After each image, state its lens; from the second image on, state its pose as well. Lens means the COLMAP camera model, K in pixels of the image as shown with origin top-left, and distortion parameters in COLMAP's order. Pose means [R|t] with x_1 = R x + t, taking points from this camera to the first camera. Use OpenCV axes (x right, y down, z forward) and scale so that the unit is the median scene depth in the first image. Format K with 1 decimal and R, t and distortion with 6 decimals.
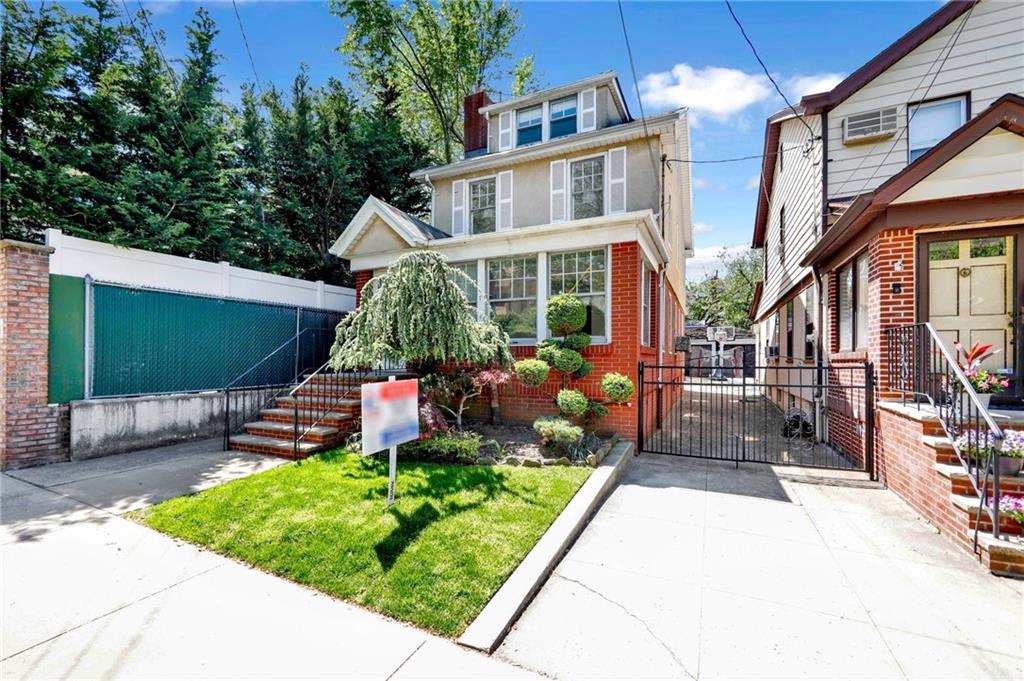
lens RADIAL K [[419.1, 0, 513.6], [0, 419.1, 351.5], [0, 0, 1]] dist [-0.004292, 0.000766]
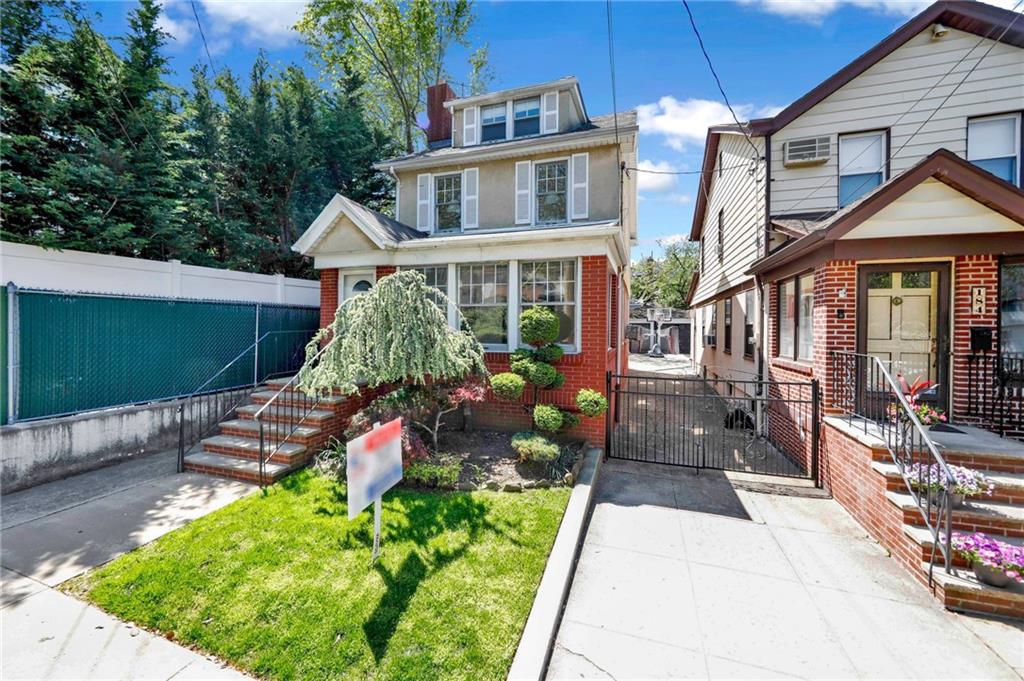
lens RADIAL K [[396.9, 0, 511.9], [0, 396.9, 333.2], [0, 0, 1]] dist [-0.006875, 0.001943]
pose [[0.994010, 0.004756, 0.109184, -0.045162], [-0.006556, 0.999848, 0.016134, -0.084564], [-0.109090, -0.016753, 0.993891, 0.043226]]
